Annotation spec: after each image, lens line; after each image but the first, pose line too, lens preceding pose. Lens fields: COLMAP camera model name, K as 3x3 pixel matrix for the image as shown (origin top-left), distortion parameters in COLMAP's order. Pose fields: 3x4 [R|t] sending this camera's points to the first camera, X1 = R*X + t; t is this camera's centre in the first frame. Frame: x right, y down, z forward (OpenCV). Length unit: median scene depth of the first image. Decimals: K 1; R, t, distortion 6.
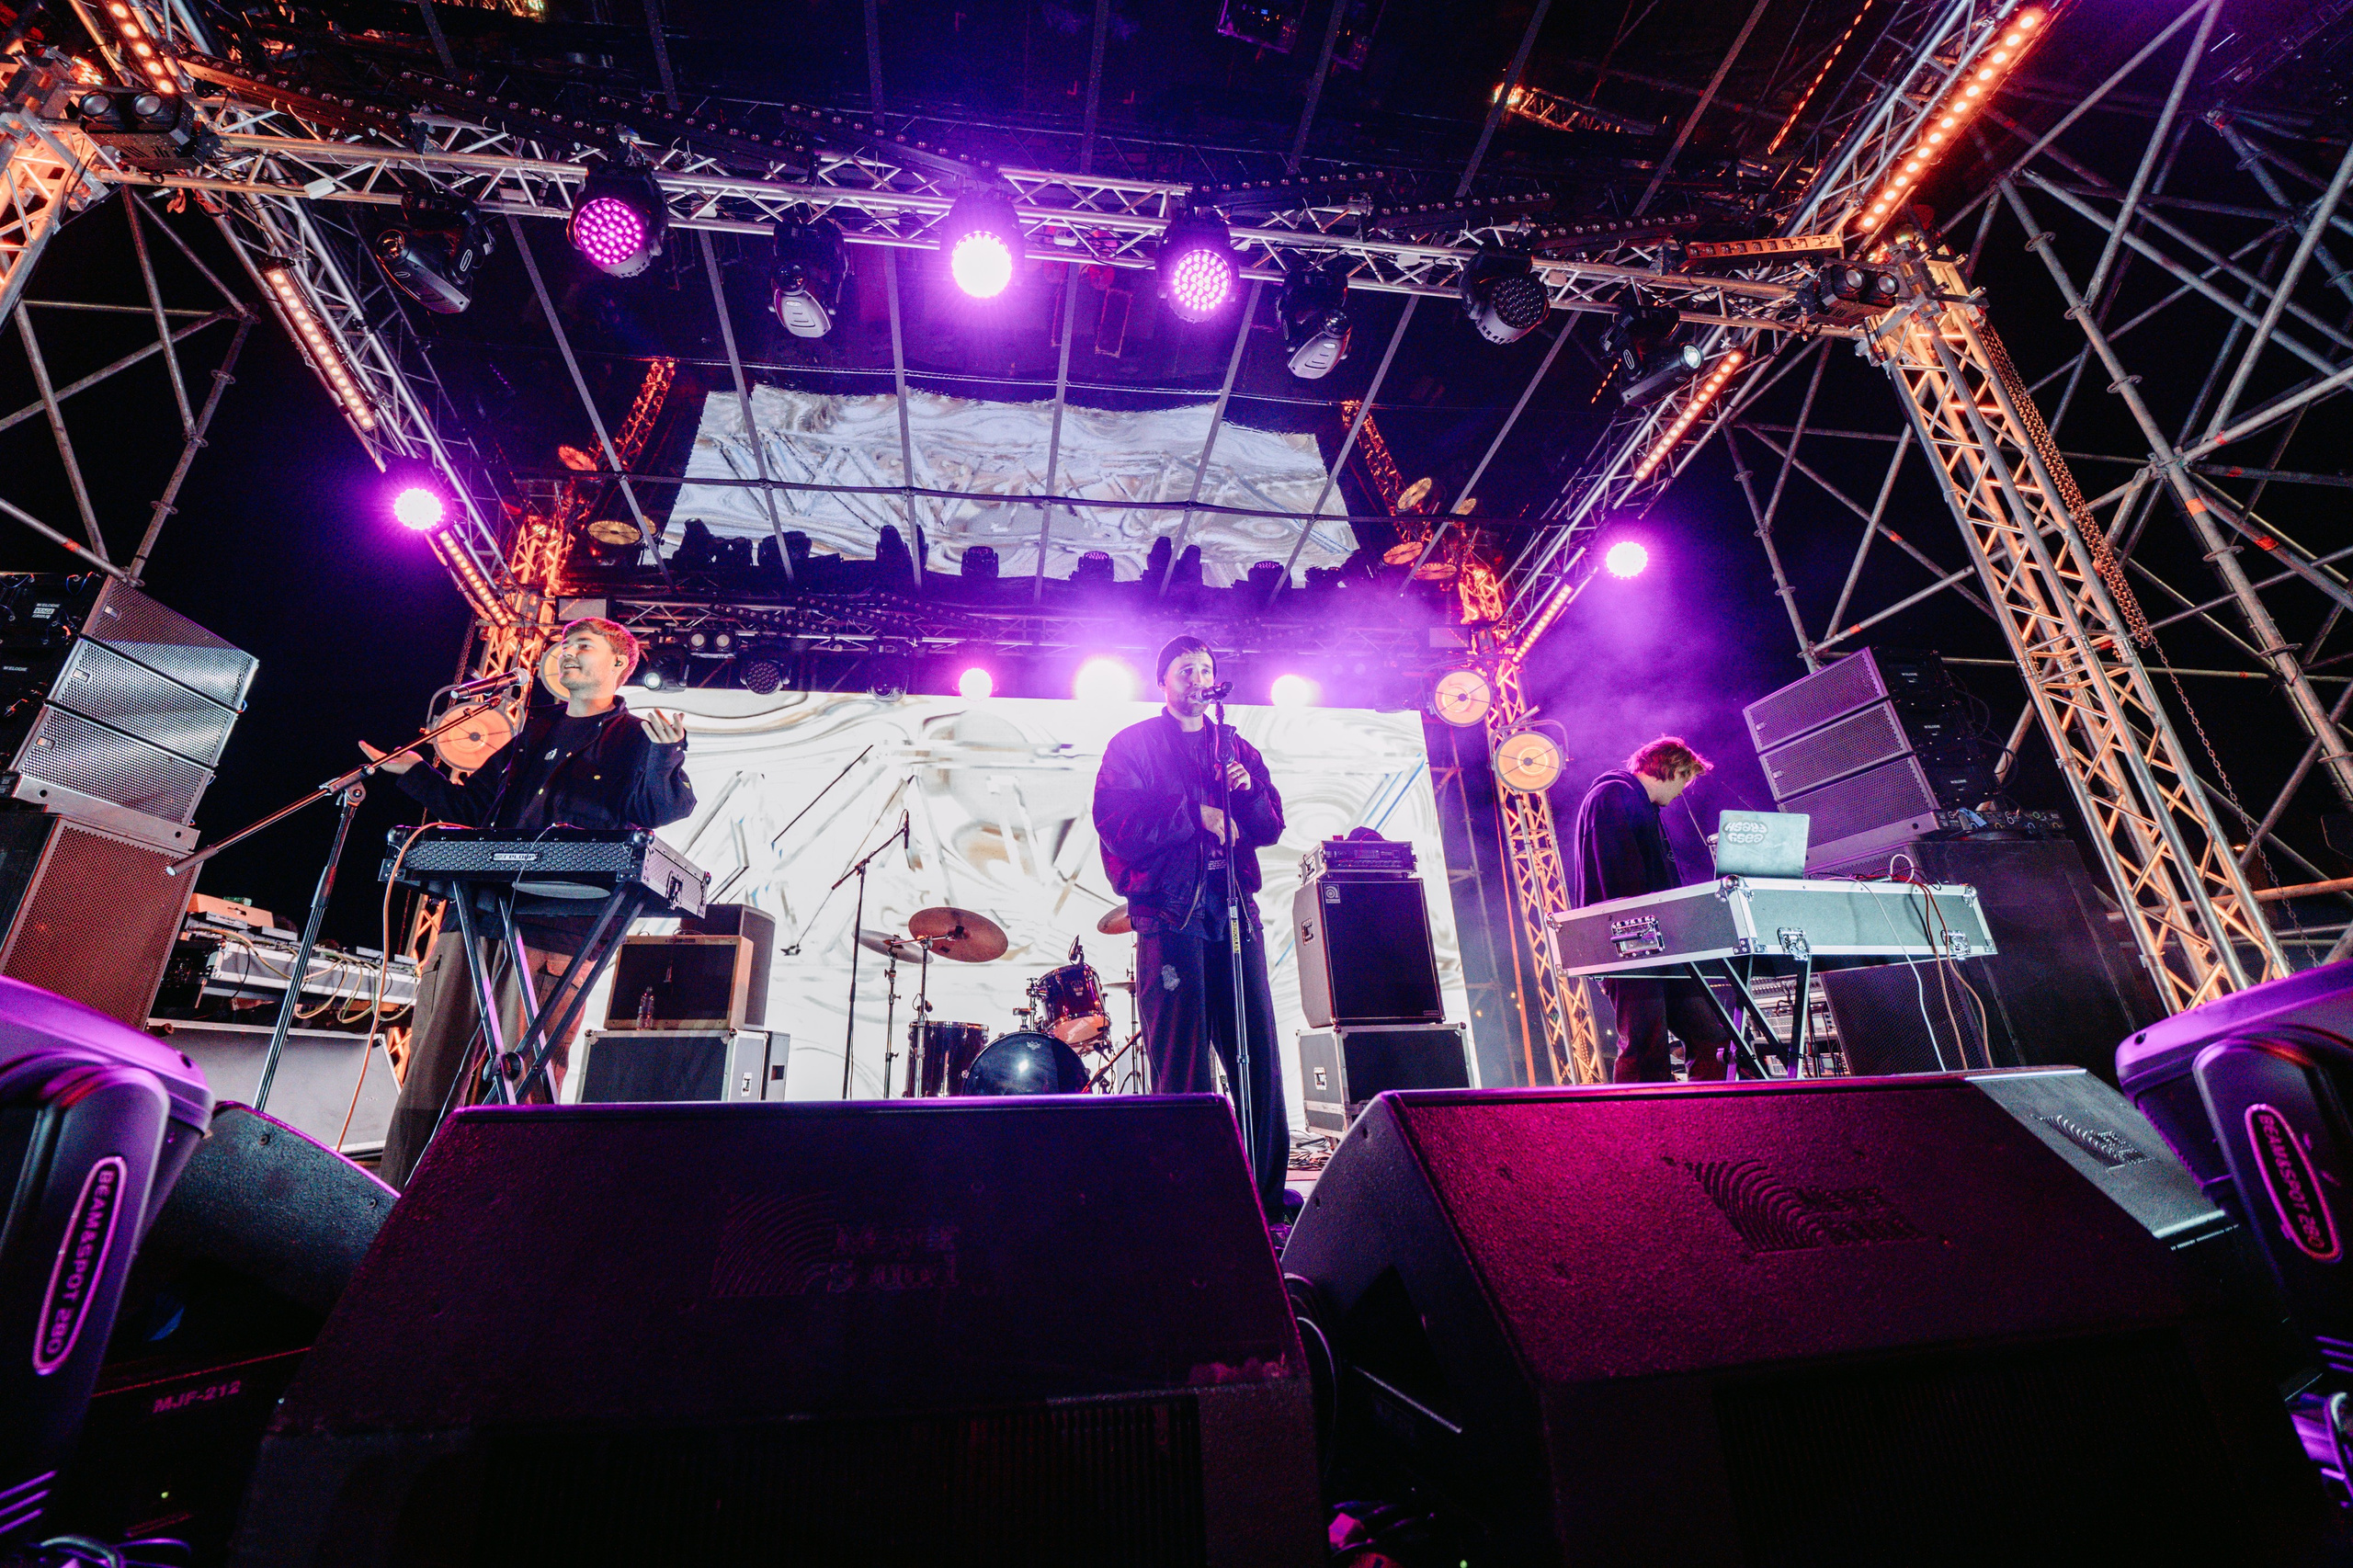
lens RADIAL K [[877.3, 0, 1075.8], [0, 877.3, 724.4], [0, 0, 1]] dist [-0.028744, 0.003438]
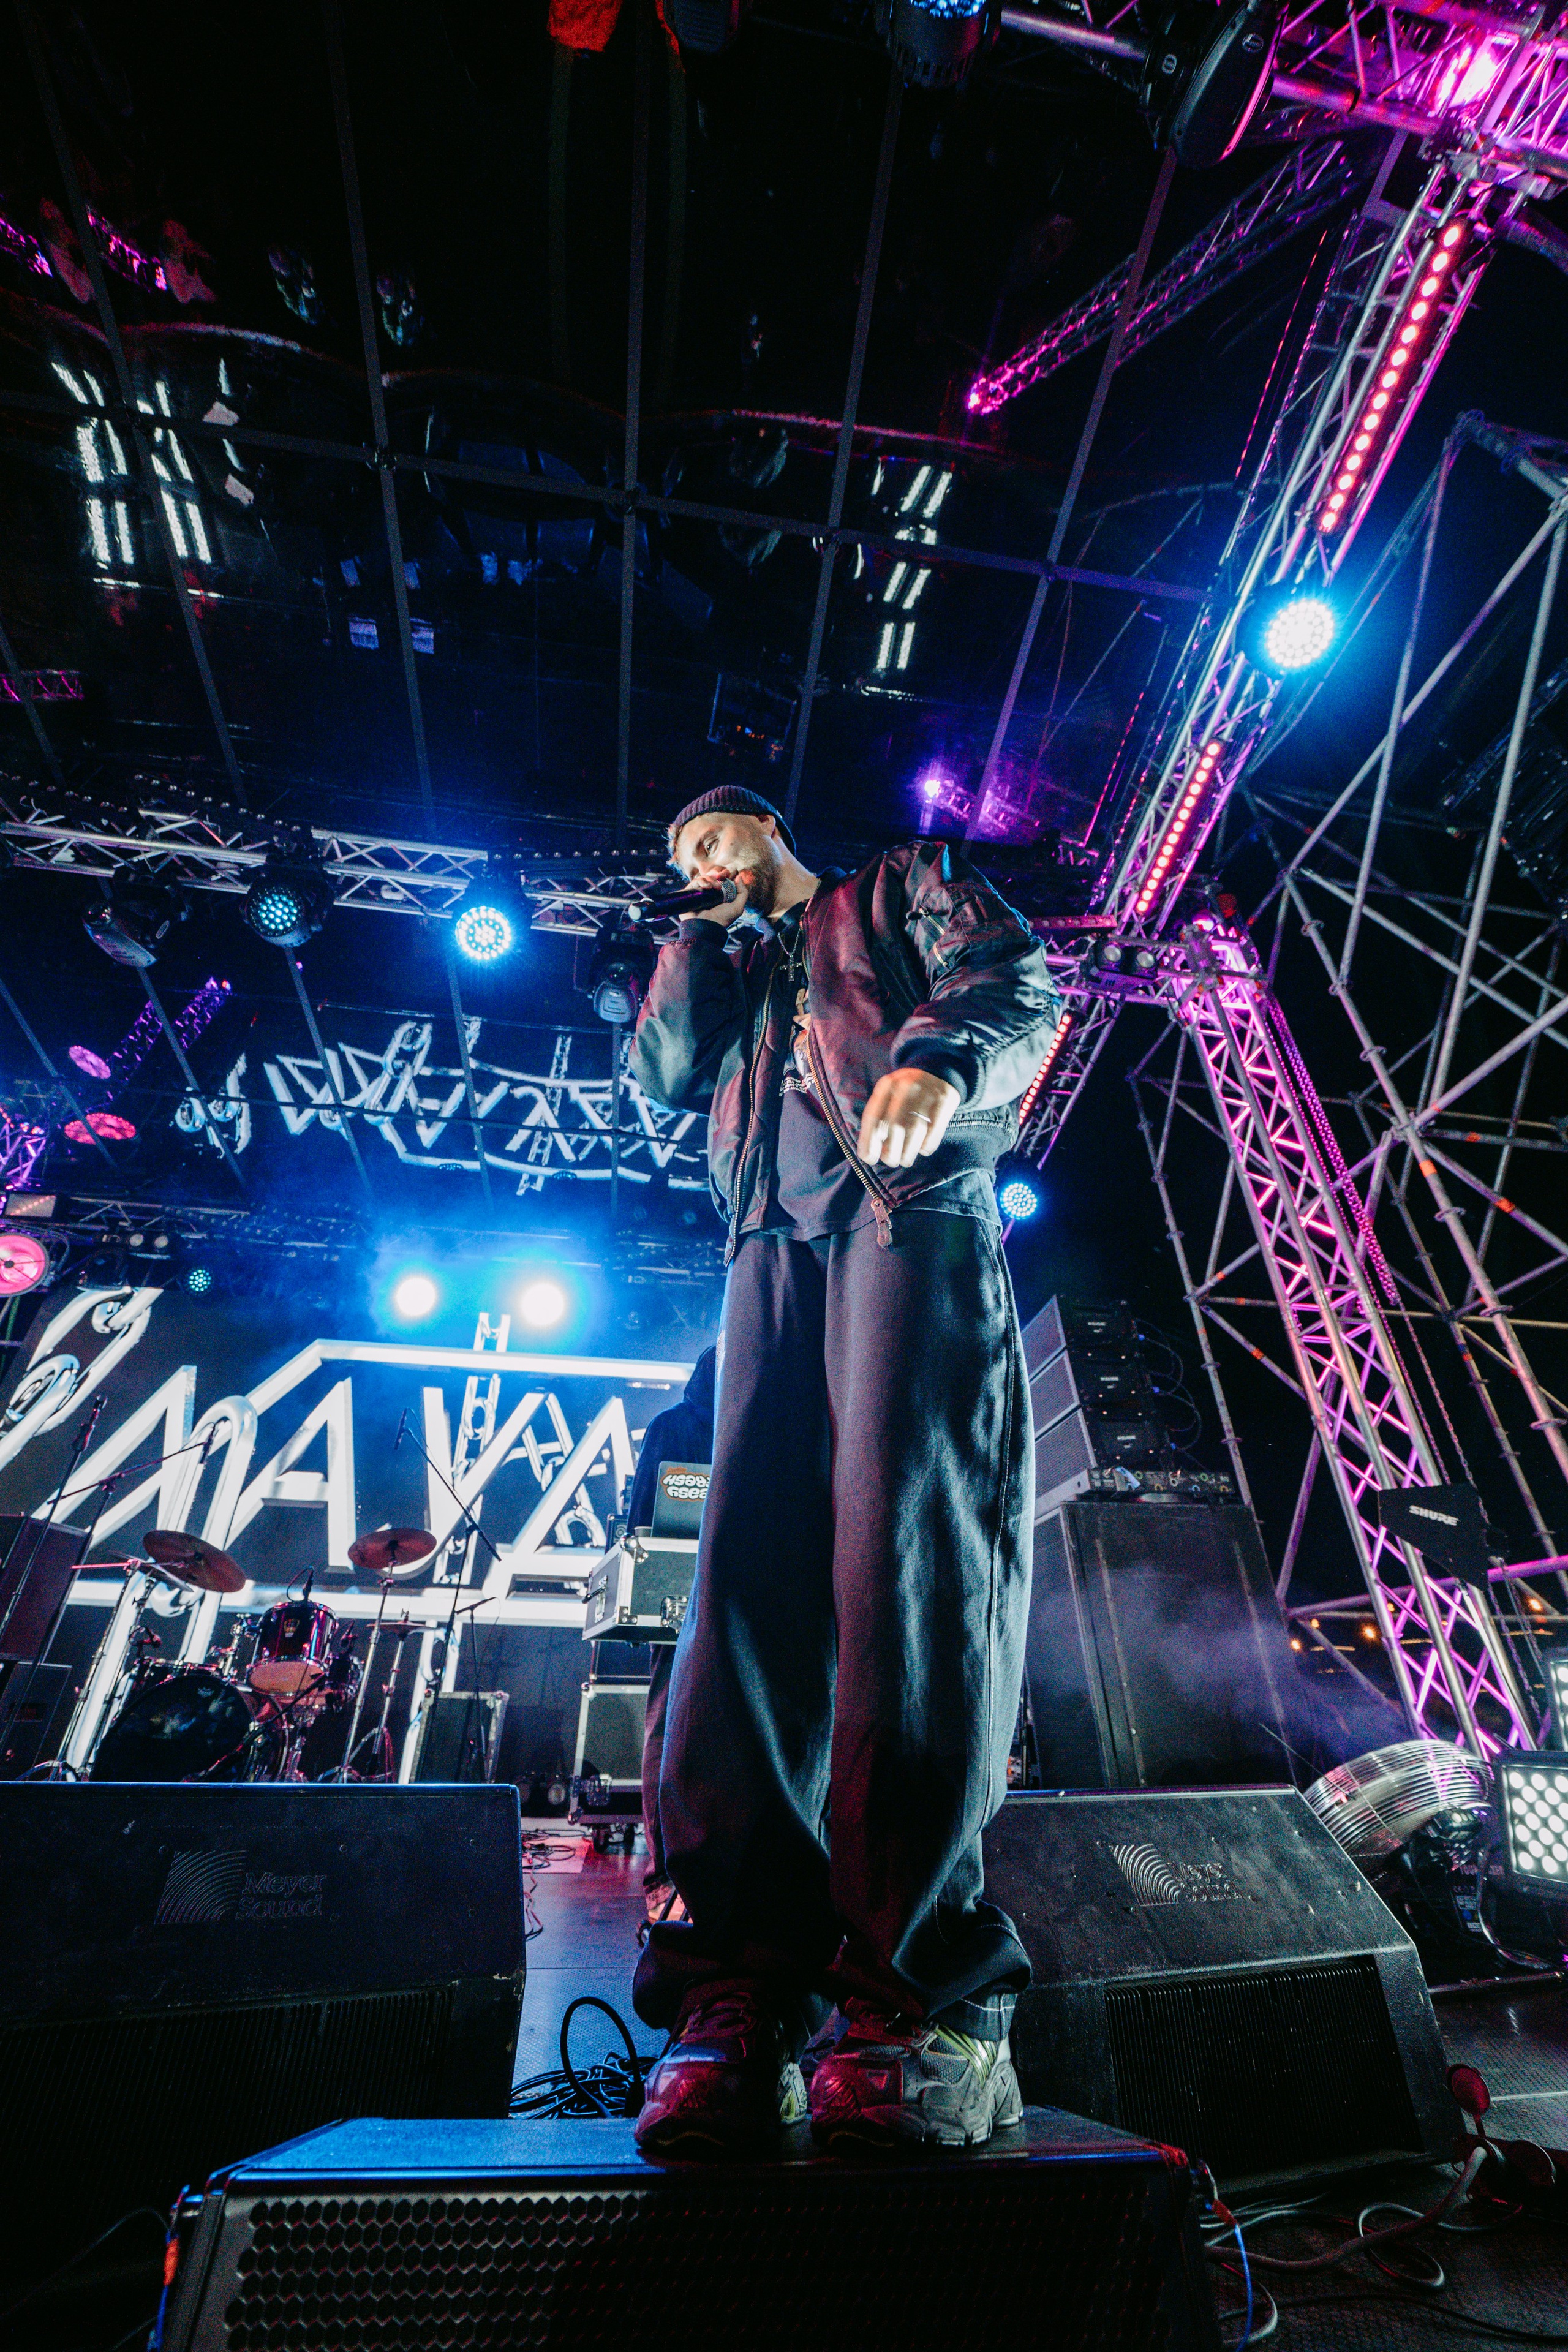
lens RADIAL K [[857.0, 0, 784.1], [0, 857.0, 1156.6], [0, 0, 1]] dist [-0.025954, 0.002790]
pose [[0.998881, 0.042750, 0.020218, 0.446954], [-0.037558, 0.976953, -0.210123, -0.020651], [-0.028734, 0.209129, 0.977466, -0.003394]]
